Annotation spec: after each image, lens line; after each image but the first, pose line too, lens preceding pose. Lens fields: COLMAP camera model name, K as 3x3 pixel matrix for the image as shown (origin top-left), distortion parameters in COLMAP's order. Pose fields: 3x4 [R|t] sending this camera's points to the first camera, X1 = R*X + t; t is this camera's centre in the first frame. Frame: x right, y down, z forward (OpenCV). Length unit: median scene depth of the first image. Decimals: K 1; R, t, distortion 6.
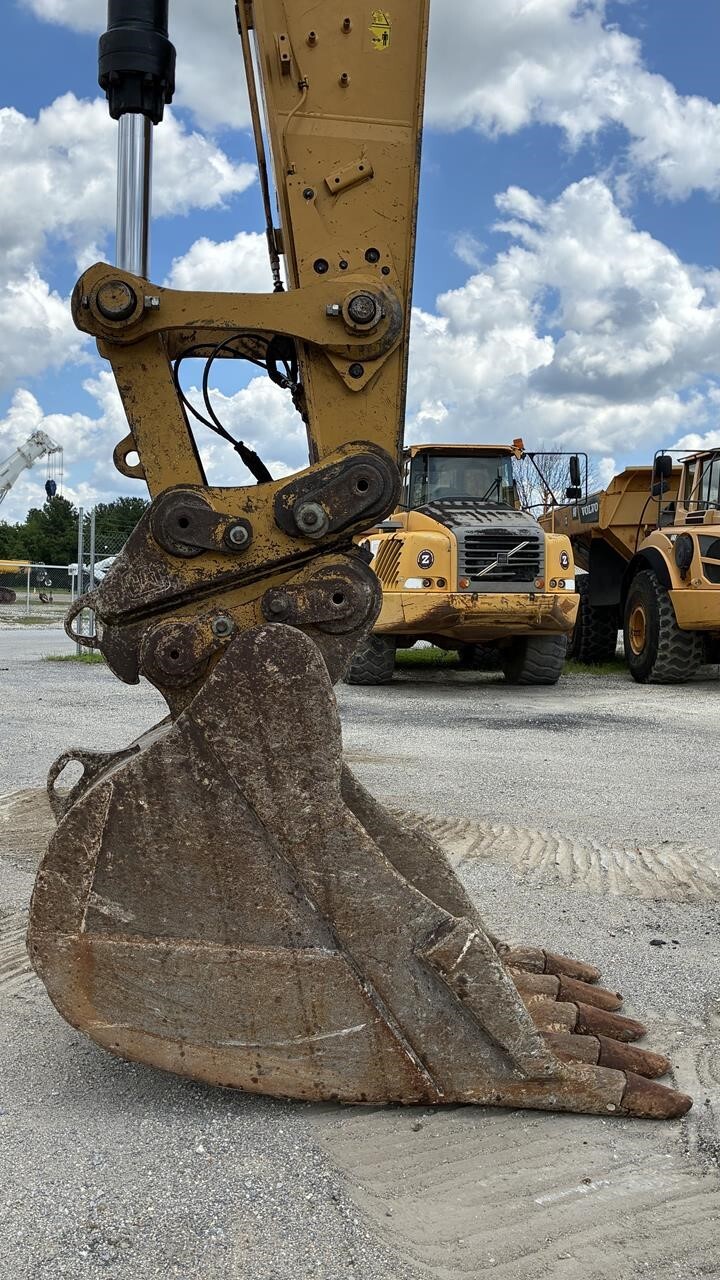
lens RADIAL K [[1163.1, 0, 368.7], [0, 1163.1, 637.5], [0, 0, 1]] dist [0.053166, -0.015840]
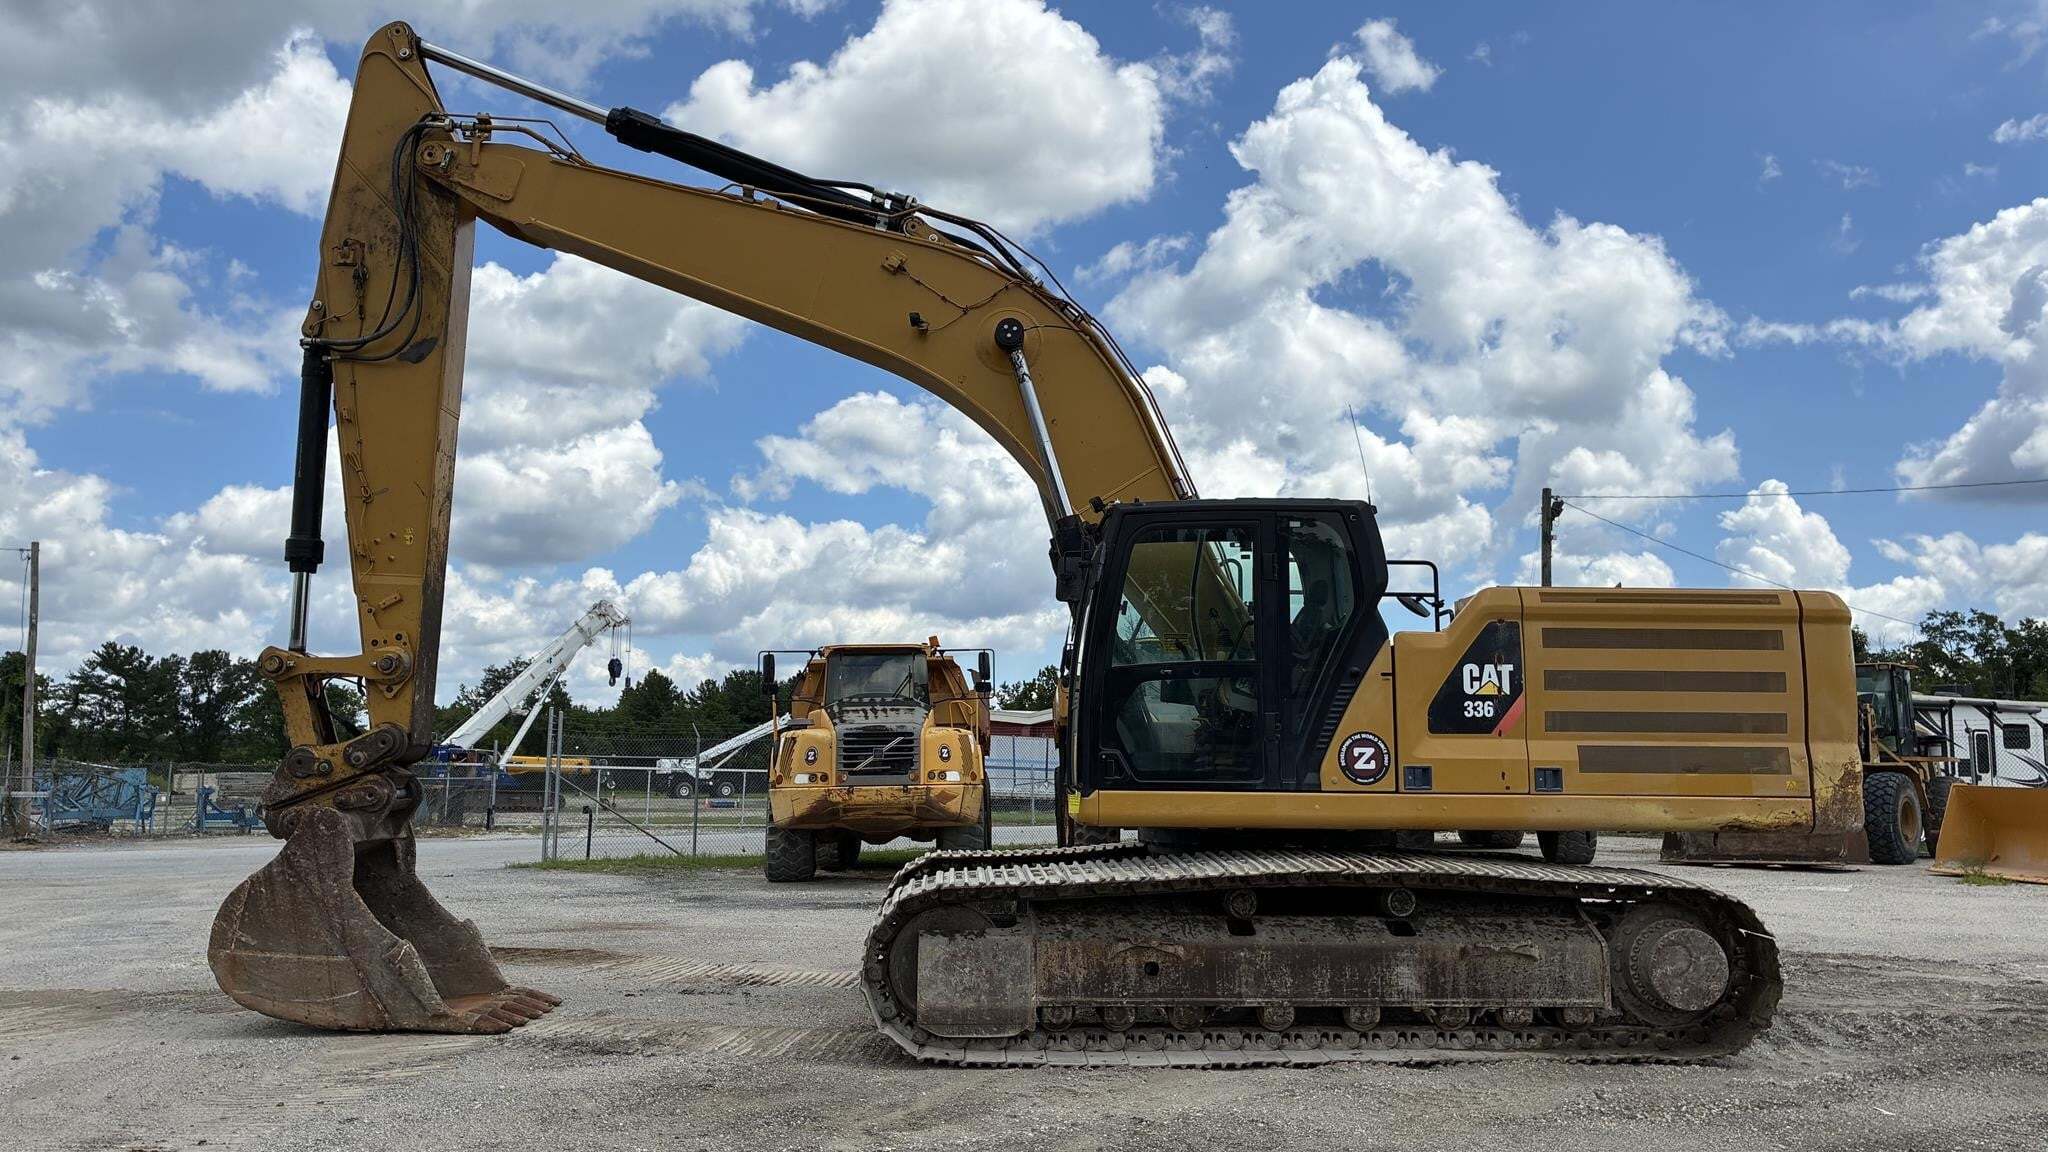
lens RADIAL K [[1557.6, 0, 1019.3], [0, 1557.6, 565.6], [0, 0, 1]] dist [0.077513, -0.089480]
pose [[0.998792, -0.027183, -0.040931, 0.309859], [0.019443, 0.983688, -0.178827, 0.022136], [0.045124, 0.177815, 0.983029, -0.449821]]
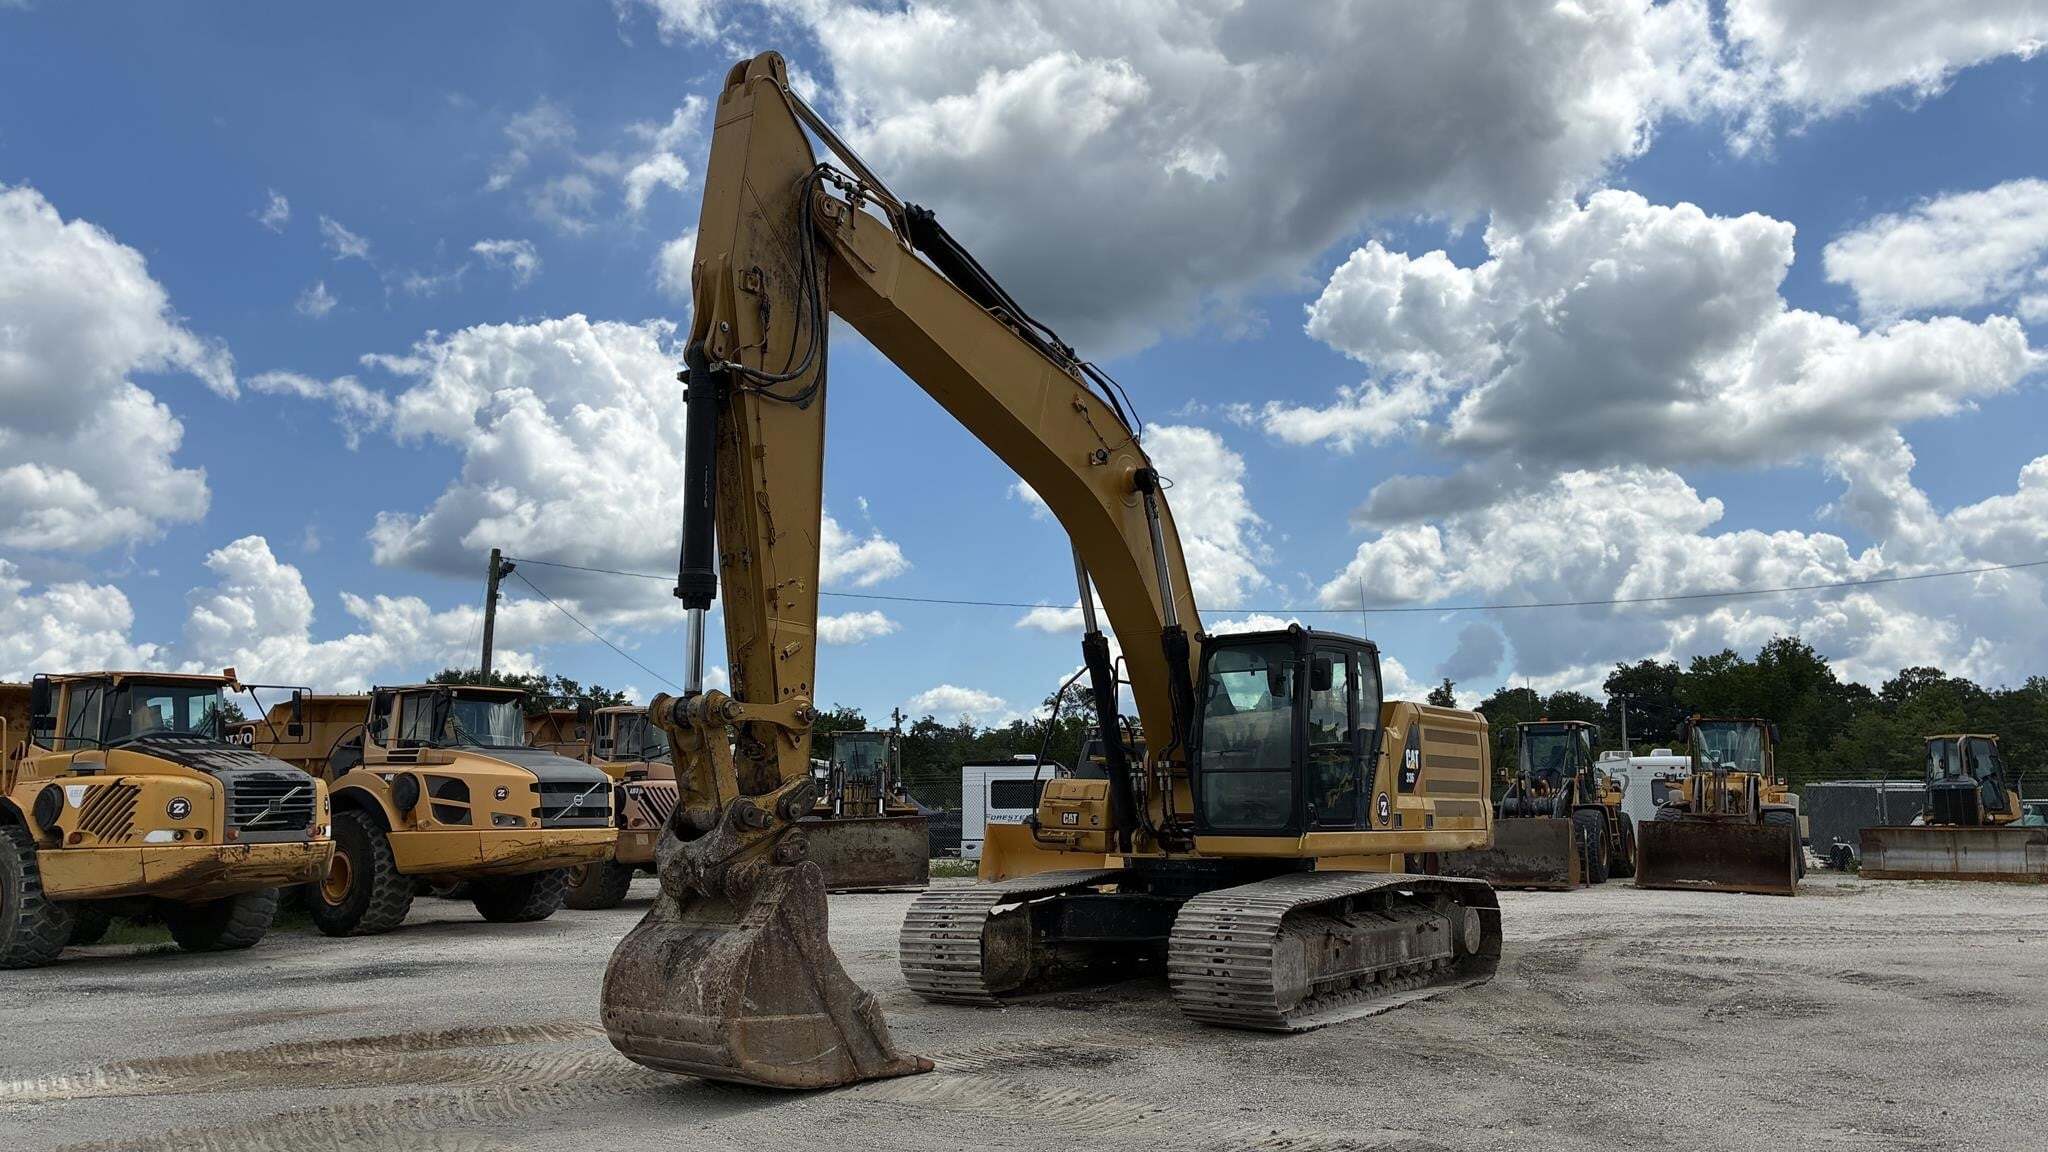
lens RADIAL K [[1556.7, 0, 1027.9], [0, 1556.7, 564.3], [0, 0, 1]] dist [0.012060, -0.005629]
pose [[0.645307, 0.093376, 0.758195, -0.462863], [0.059238, 0.983396, -0.171529, -0.007550], [-0.761623, 0.155603, 0.629061, -0.278752]]
